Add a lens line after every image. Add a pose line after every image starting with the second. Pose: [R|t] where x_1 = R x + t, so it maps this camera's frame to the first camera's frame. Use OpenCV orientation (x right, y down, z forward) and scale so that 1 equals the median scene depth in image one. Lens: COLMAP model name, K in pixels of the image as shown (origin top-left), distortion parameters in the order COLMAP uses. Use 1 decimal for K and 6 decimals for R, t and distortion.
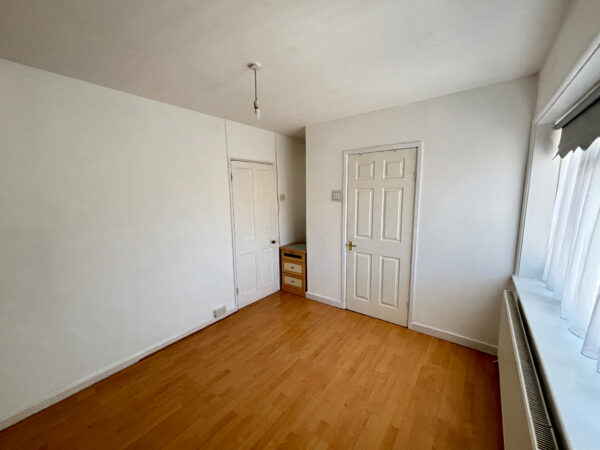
lens RADIAL K [[245.4, 0, 301.3], [0, 245.4, 225.1], [0, 0, 1]] dist [0.003503, -0.000143]
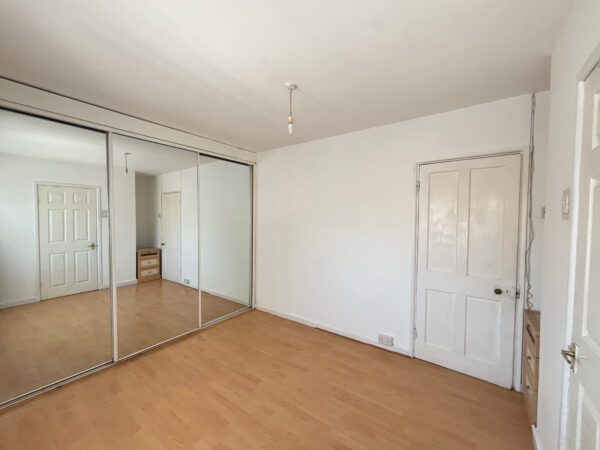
lens RADIAL K [[245.4, 0, 299.0], [0, 245.4, 225.3], [0, 0, 1]] dist [0.003503, -0.000143]
pose [[0.004639, 0.050437, -0.998716, 0.689313], [-0.136792, 0.989371, 0.049329, -0.072302], [0.990589, 0.136388, 0.011489, 0.817815]]
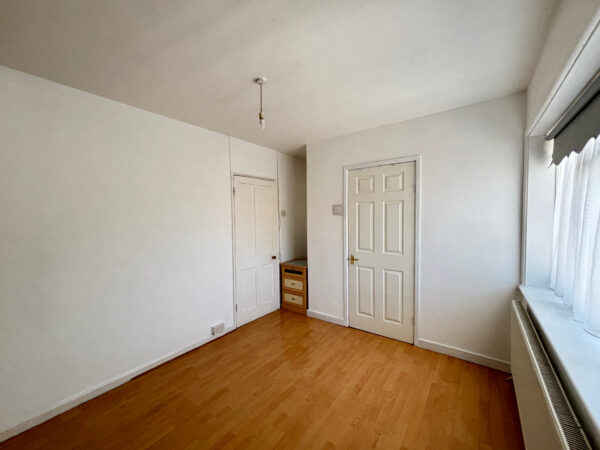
lens RADIAL K [[245.4, 0, 301.1], [0, 245.4, 224.8], [0, 0, 1]] dist [0.003503, -0.000143]
pose [[0.999991, 0.000075, 0.004295, -0.013838], [0.000362, 0.994818, -0.101668, 0.059584], [-0.004281, 0.101669, 0.994809, 0.003189]]
